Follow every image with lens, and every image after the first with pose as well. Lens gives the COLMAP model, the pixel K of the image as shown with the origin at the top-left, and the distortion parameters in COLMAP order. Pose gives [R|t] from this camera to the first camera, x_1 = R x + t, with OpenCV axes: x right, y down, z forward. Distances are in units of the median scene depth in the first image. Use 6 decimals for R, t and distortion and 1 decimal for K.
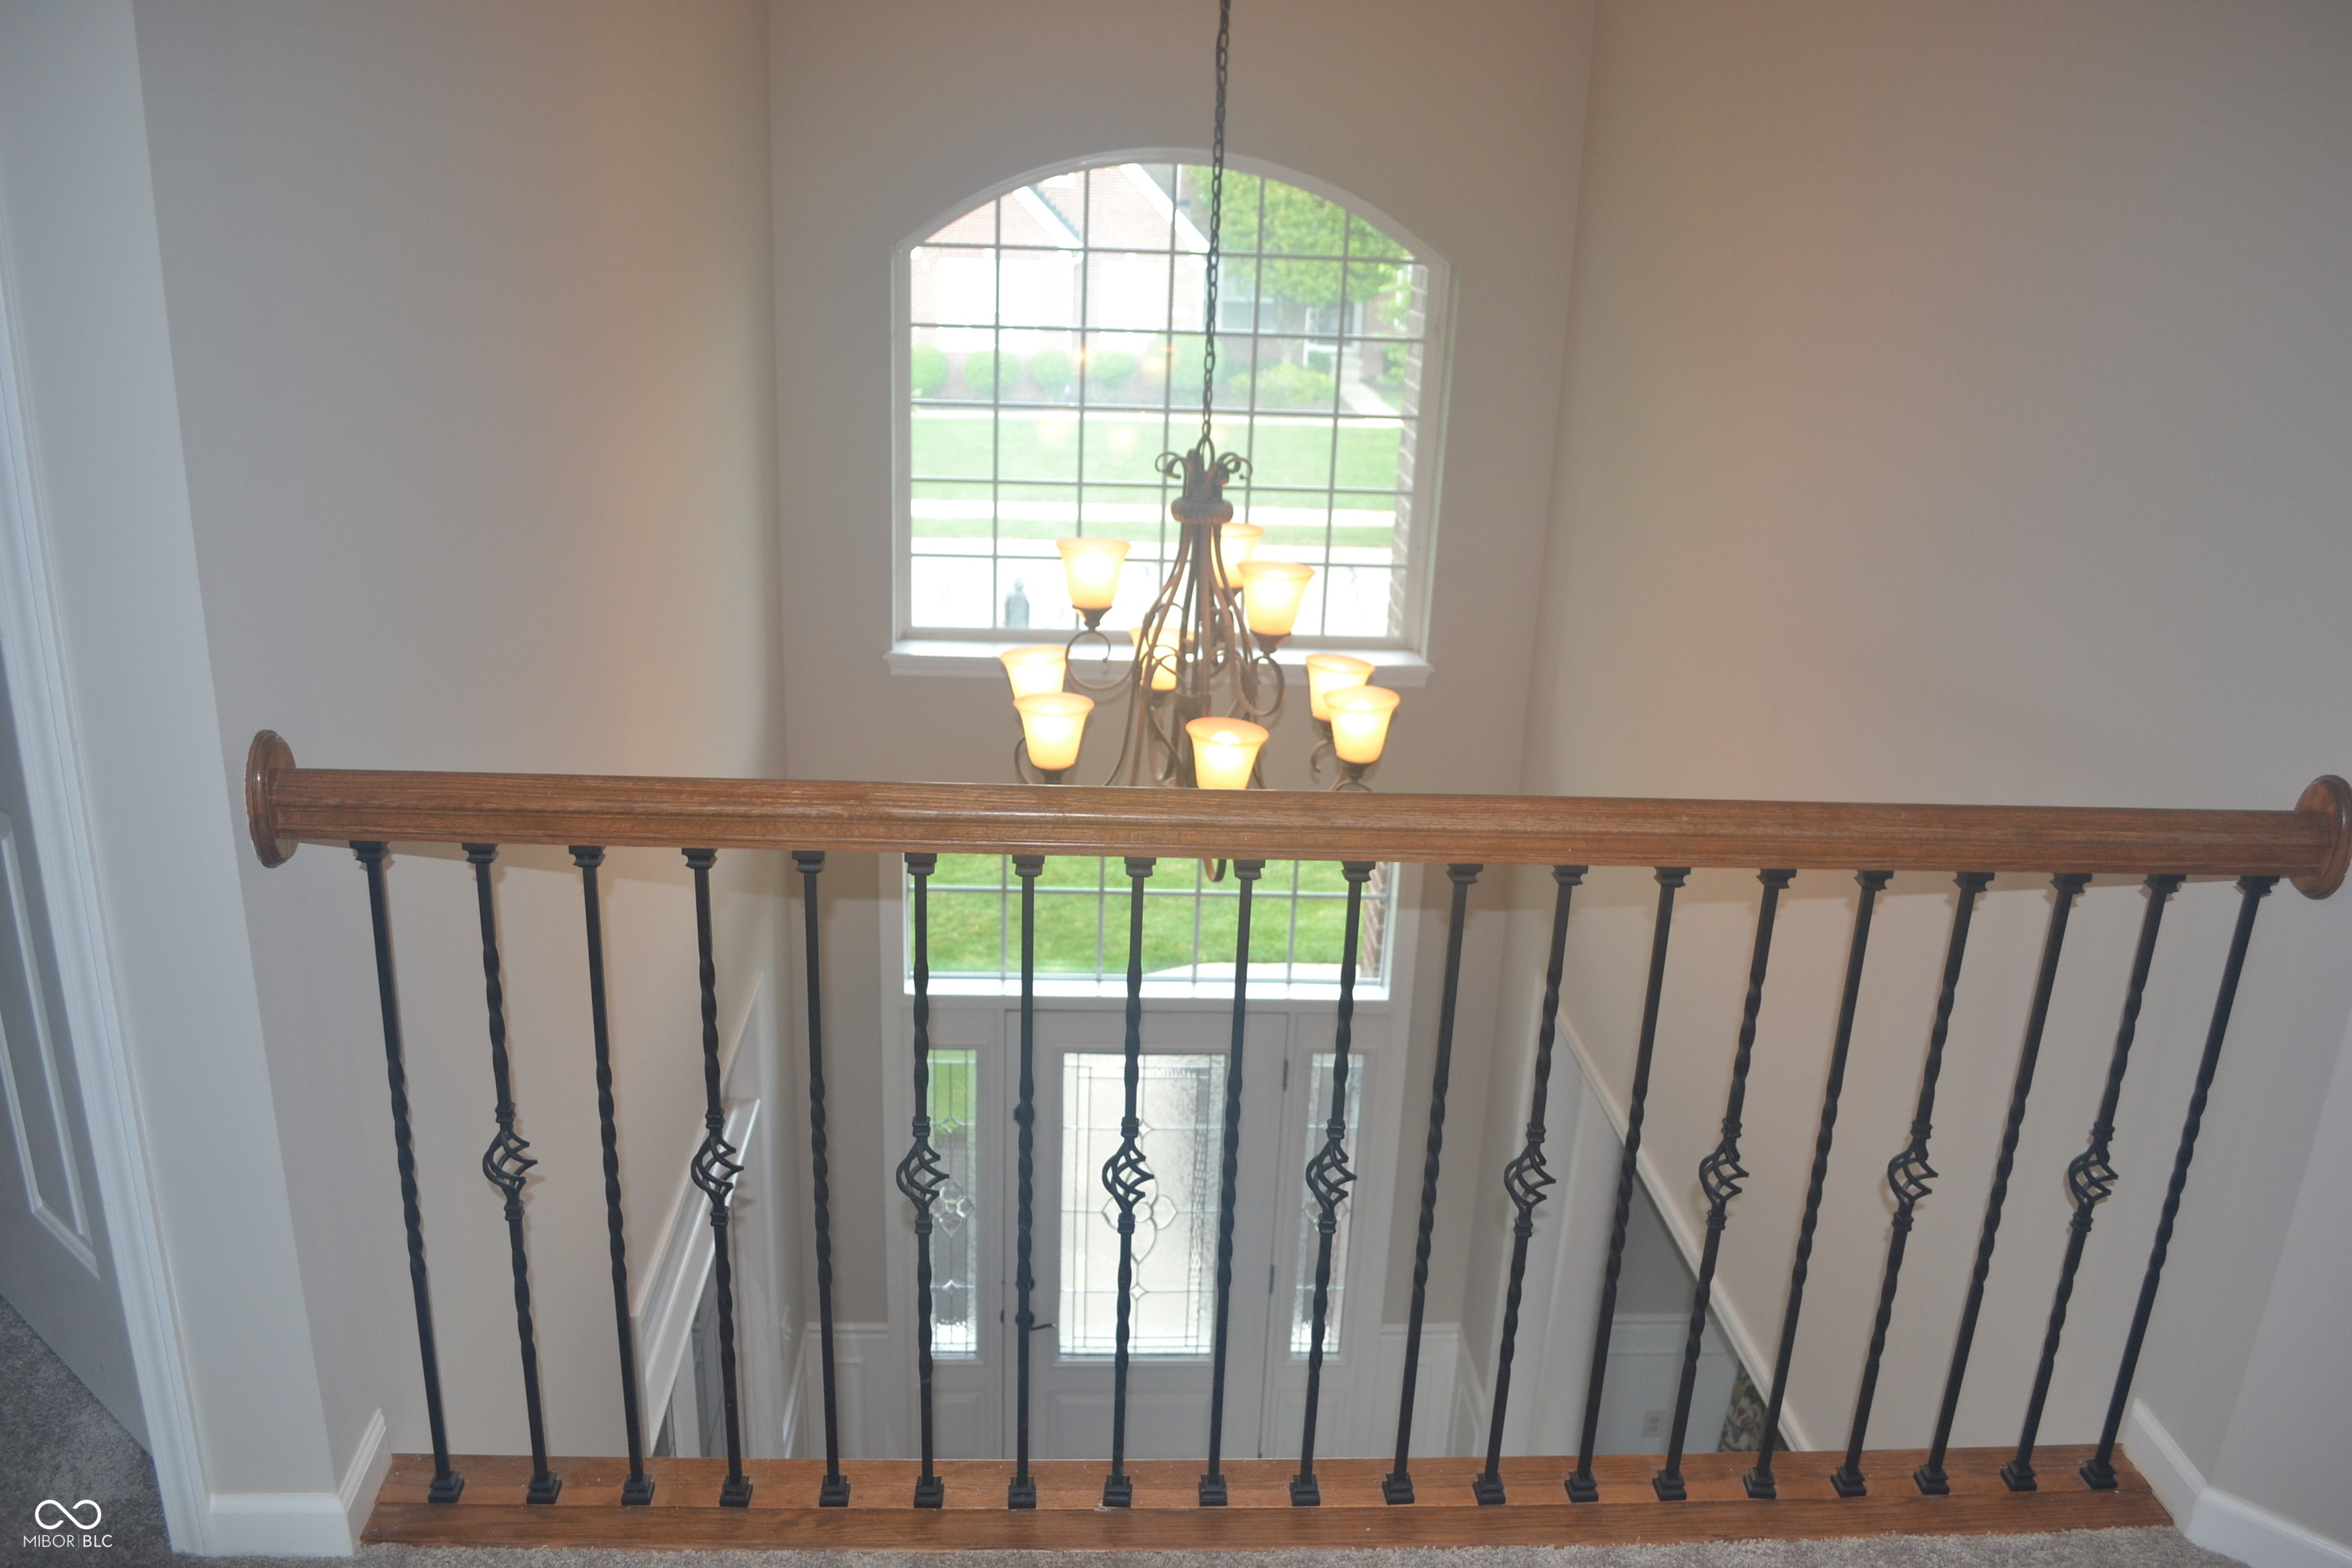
lens RADIAL K [[1874.7, 0, 1166.5], [0, 1874.7, 798.1], [0, 0, 1]] dist [-0.069357, -0.000889]
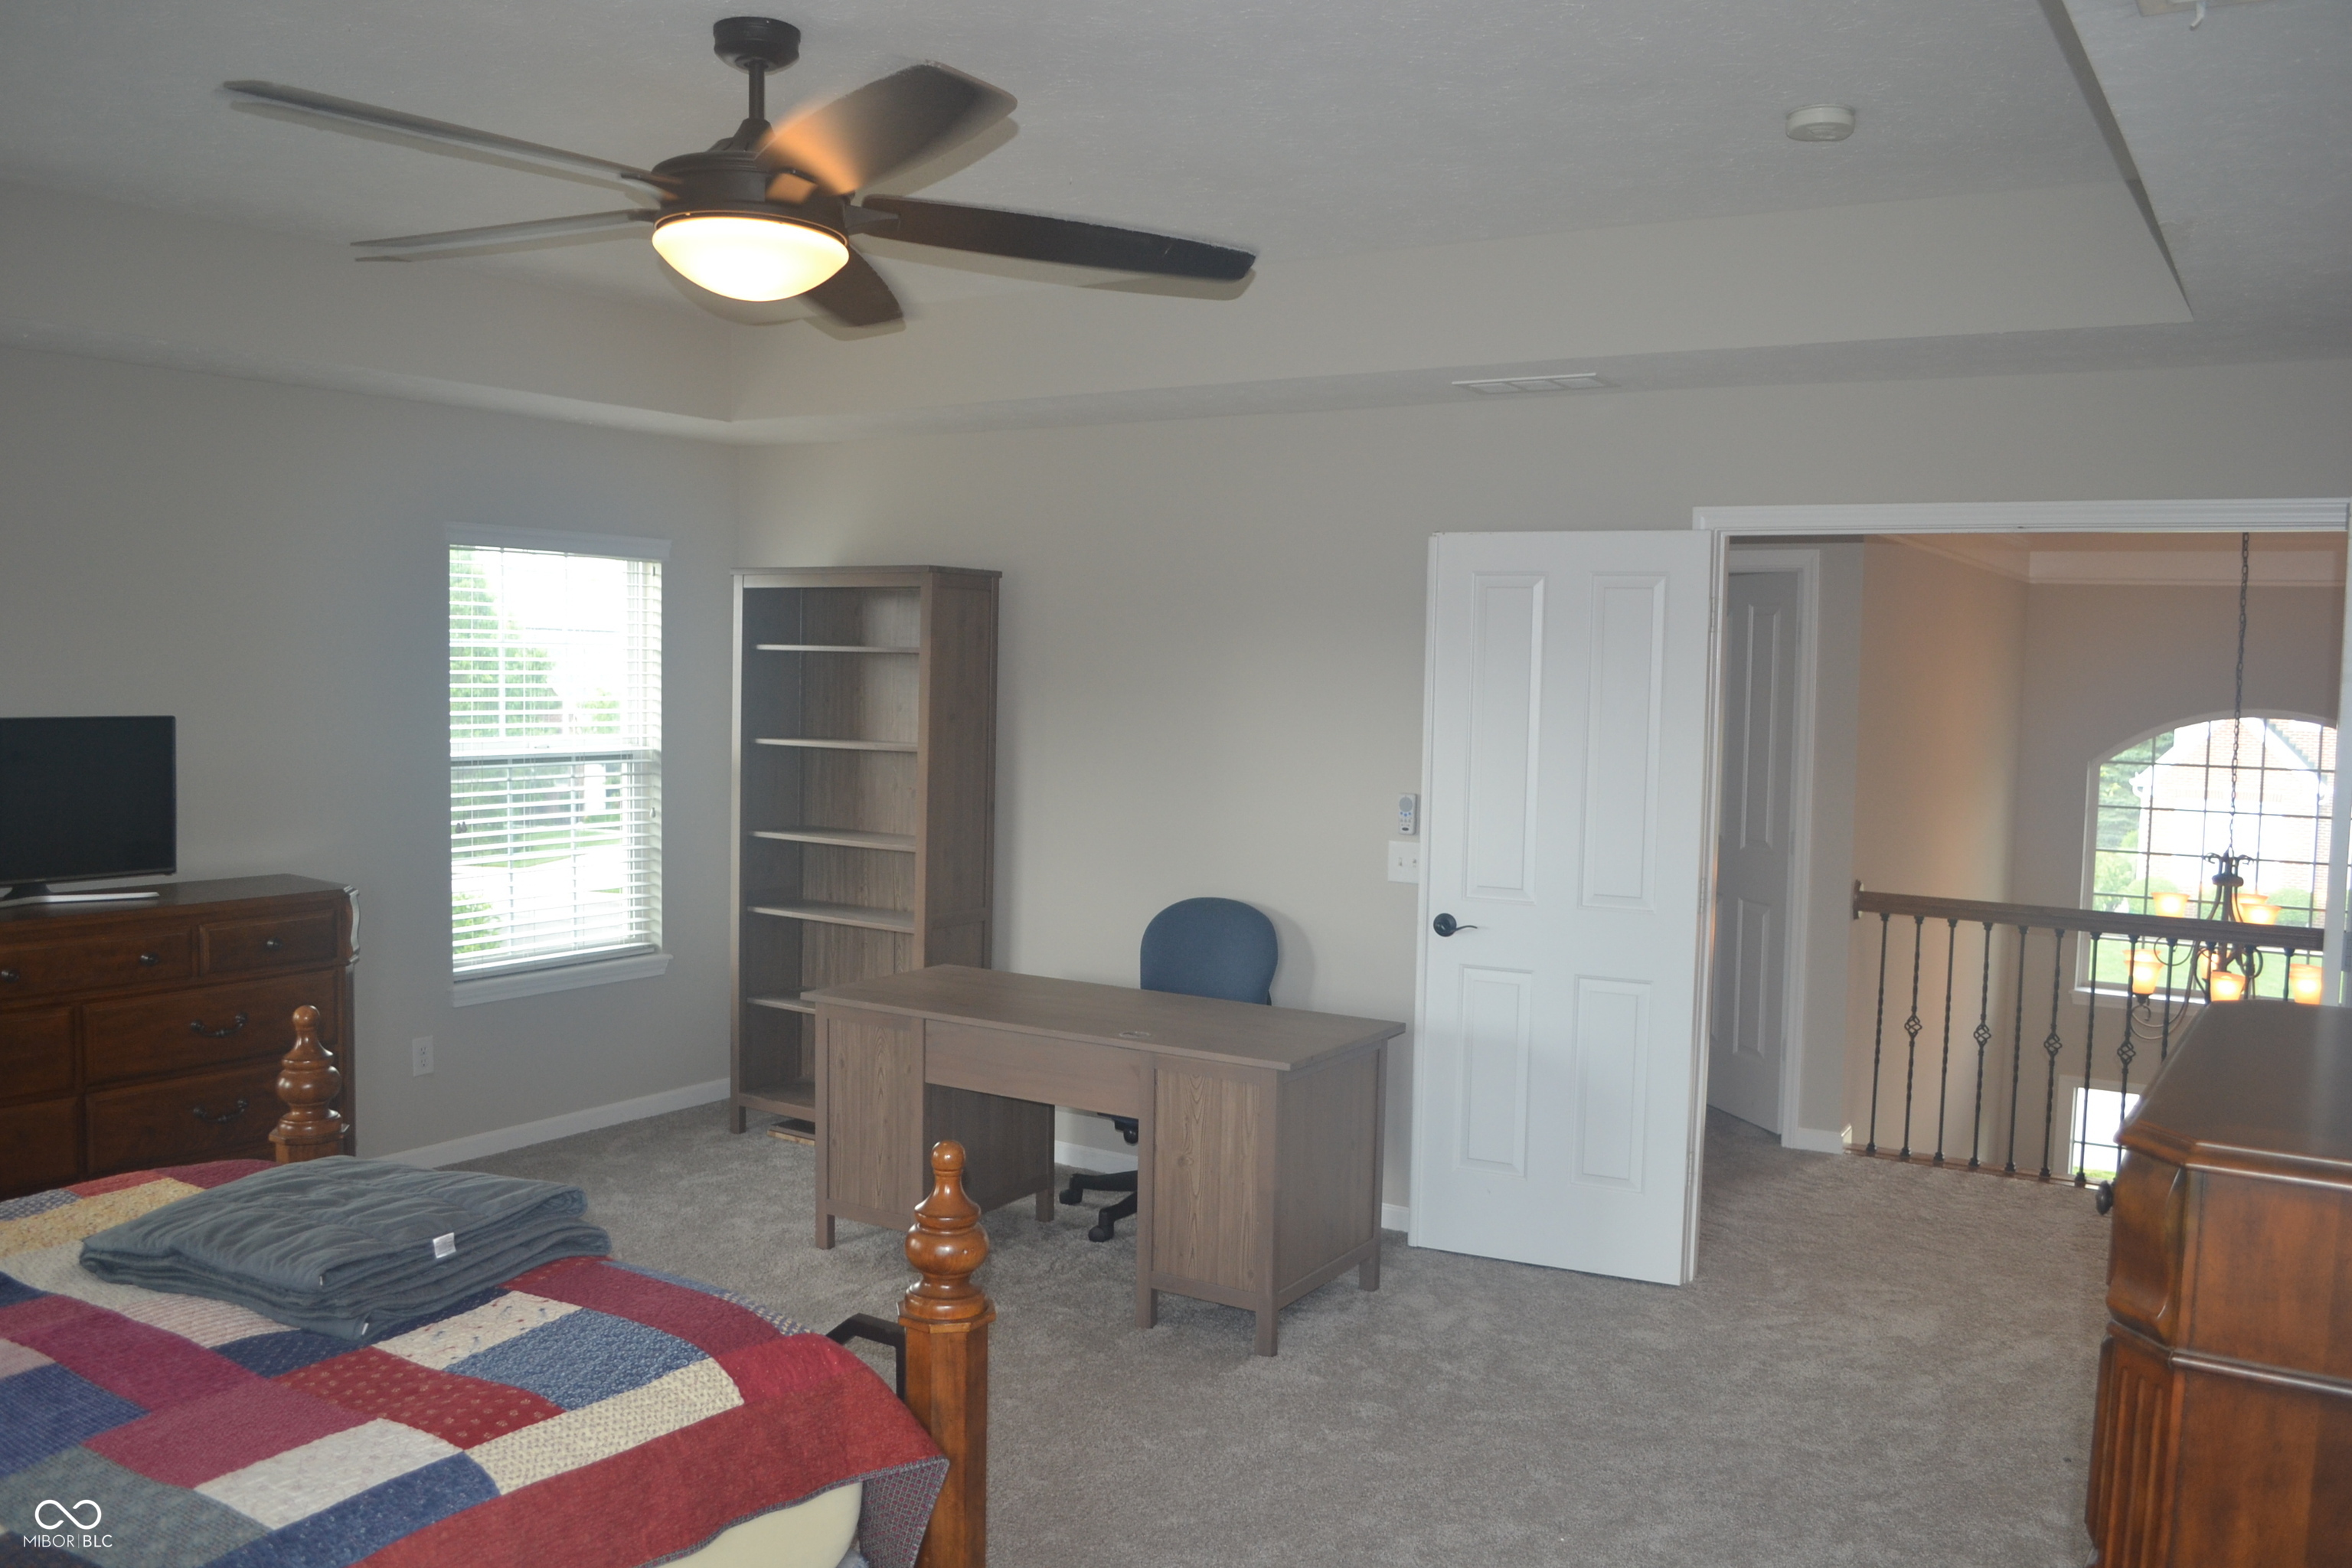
lens RADIAL K [[1874.7, 0, 1166.5], [0, 1874.7, 798.1], [0, 0, 1]] dist [-0.069357, -0.000889]
pose [[0.808691, 0.016765, -0.587995, 0.464042], [-0.178456, 0.959476, -0.218081, 0.740682], [0.560511, 0.281291, 0.778911, -2.277138]]
